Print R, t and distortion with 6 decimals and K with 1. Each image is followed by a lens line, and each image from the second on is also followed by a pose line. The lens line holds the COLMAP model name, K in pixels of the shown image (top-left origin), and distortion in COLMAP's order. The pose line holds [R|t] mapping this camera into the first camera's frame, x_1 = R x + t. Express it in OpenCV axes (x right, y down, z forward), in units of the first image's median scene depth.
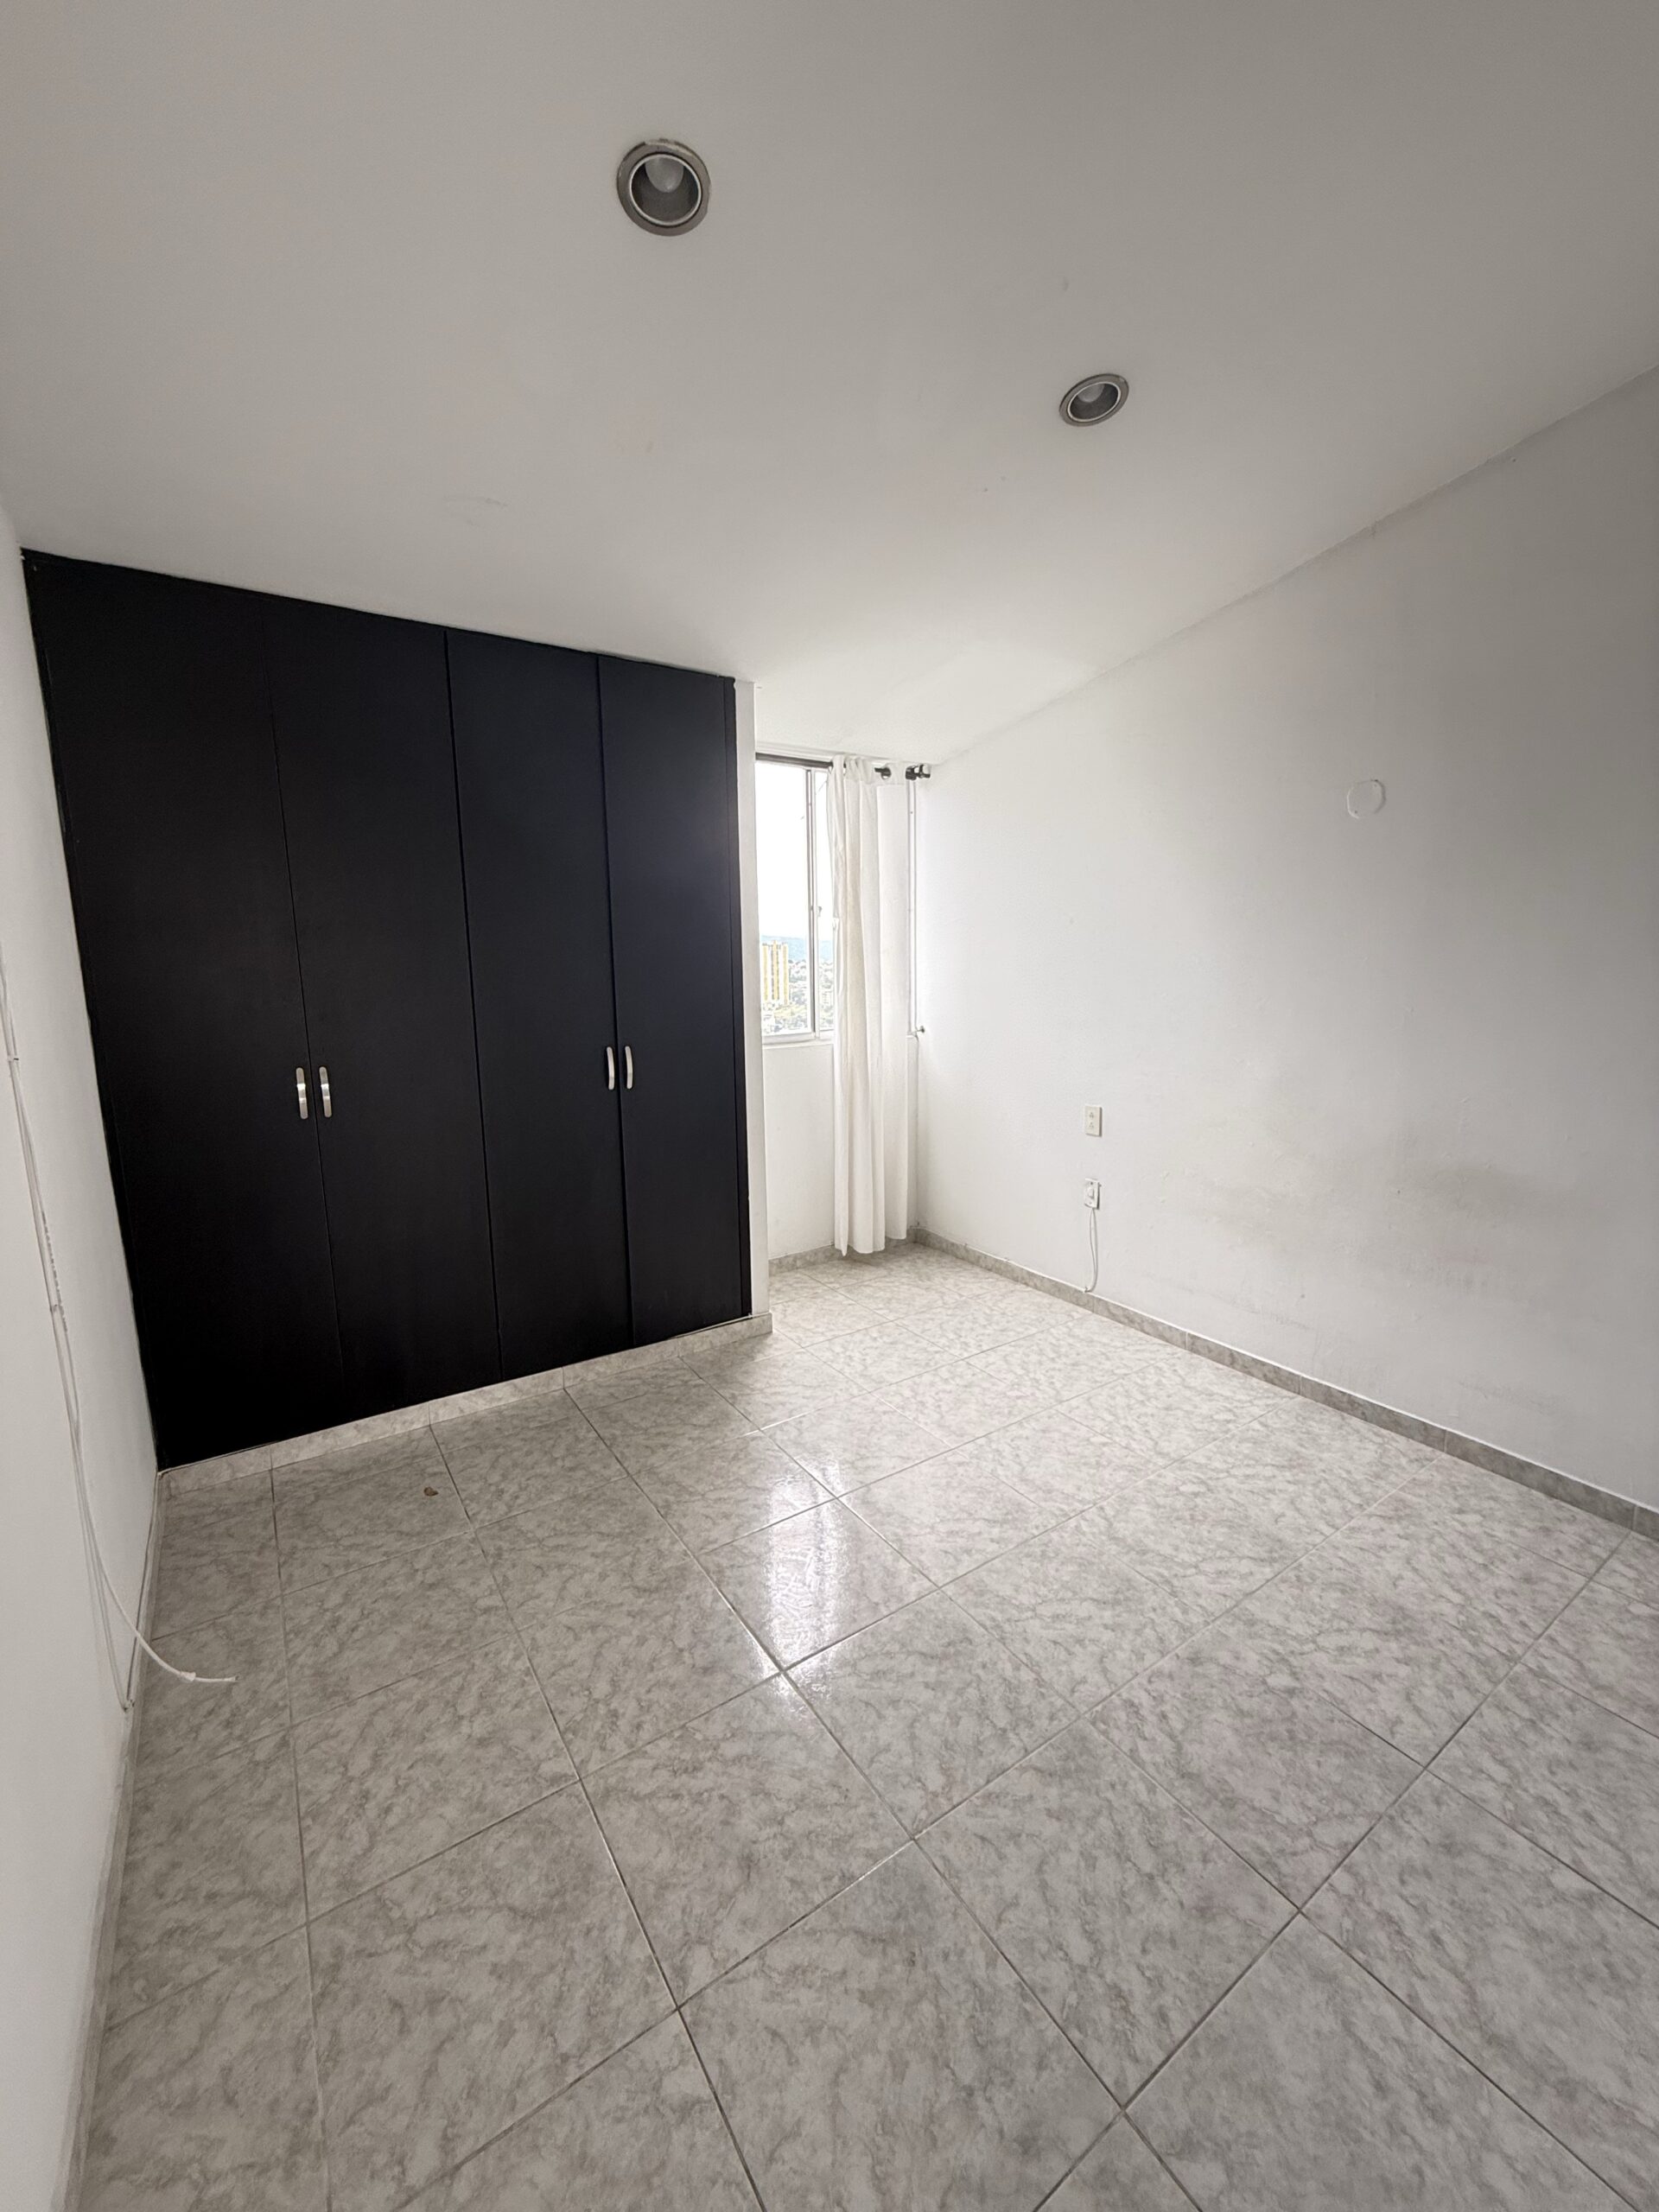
lens RADIAL K [[885.8, 0, 829.5], [0, 885.8, 1106.0], [0, 0, 1]] dist [-0.000992, -0.000263]
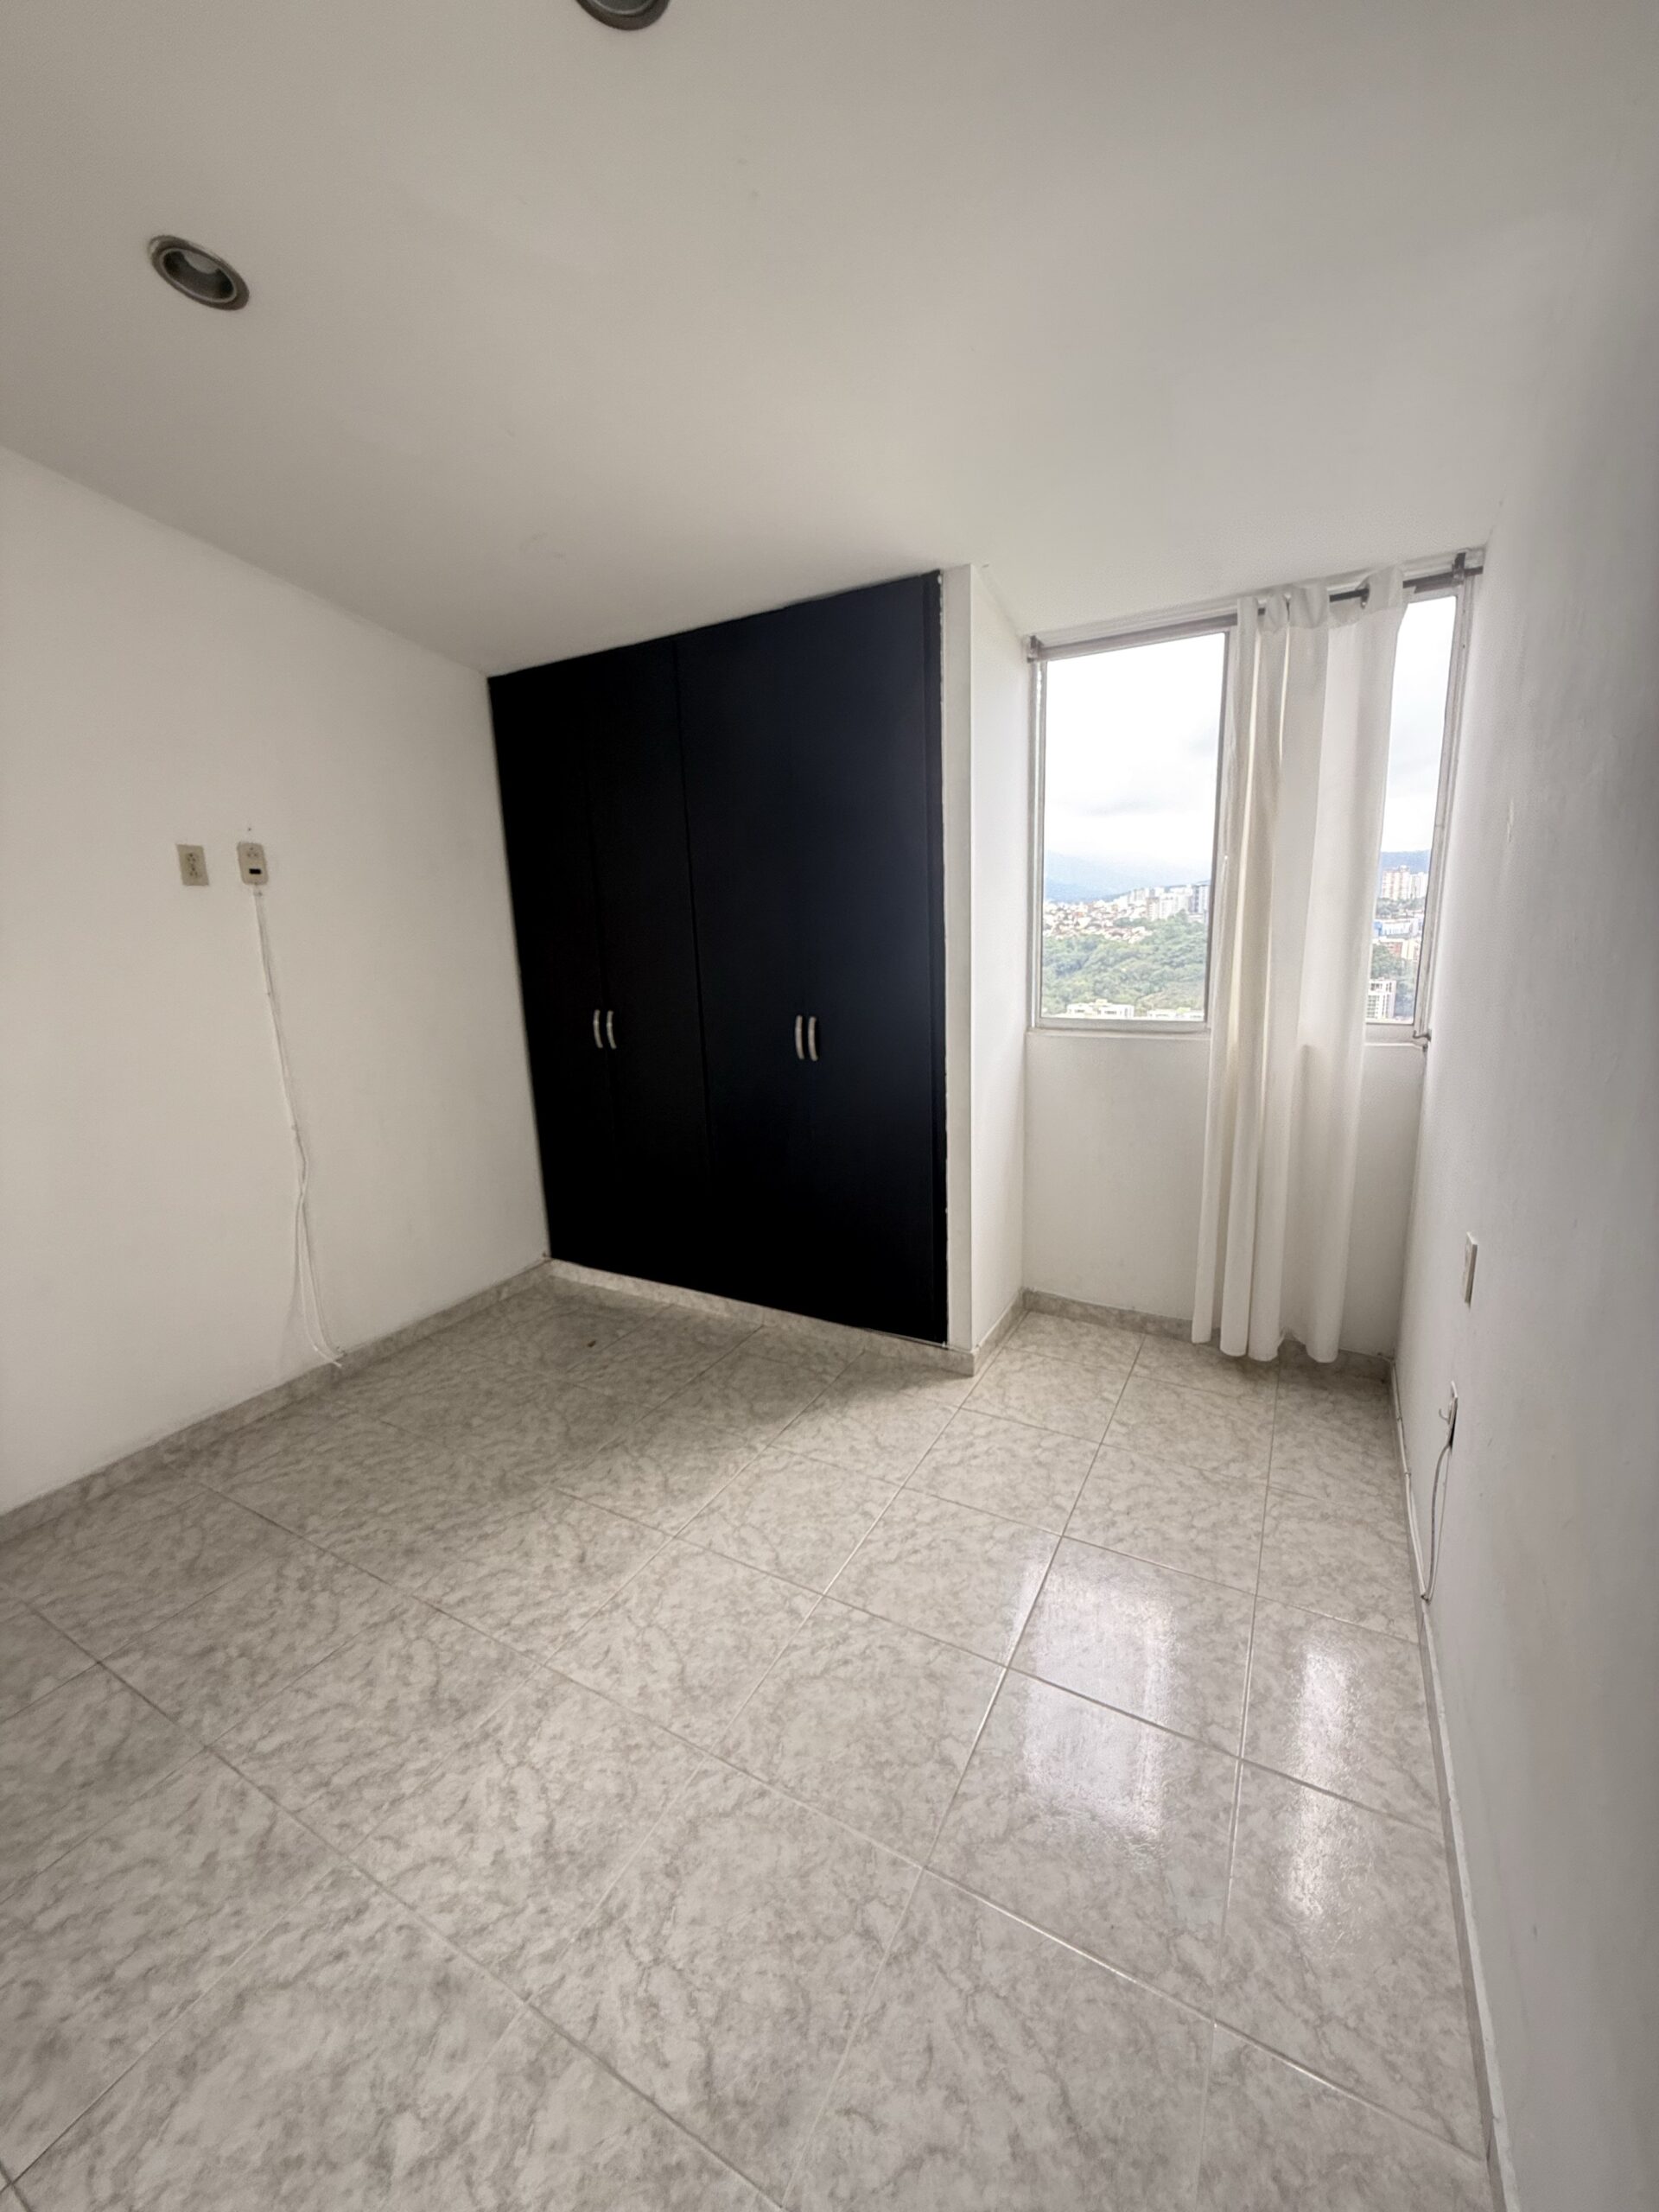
lens RADIAL K [[872.7, 0, 829.5], [0, 872.7, 1106.0], [0, 0, 1]] dist [0.000089, 0.000293]
pose [[0.452450, 0.184980, -0.872394, 0.923594], [-0.119379, 0.982009, 0.146309, -0.166945], [0.883763, 0.037949, 0.466393, 0.838843]]
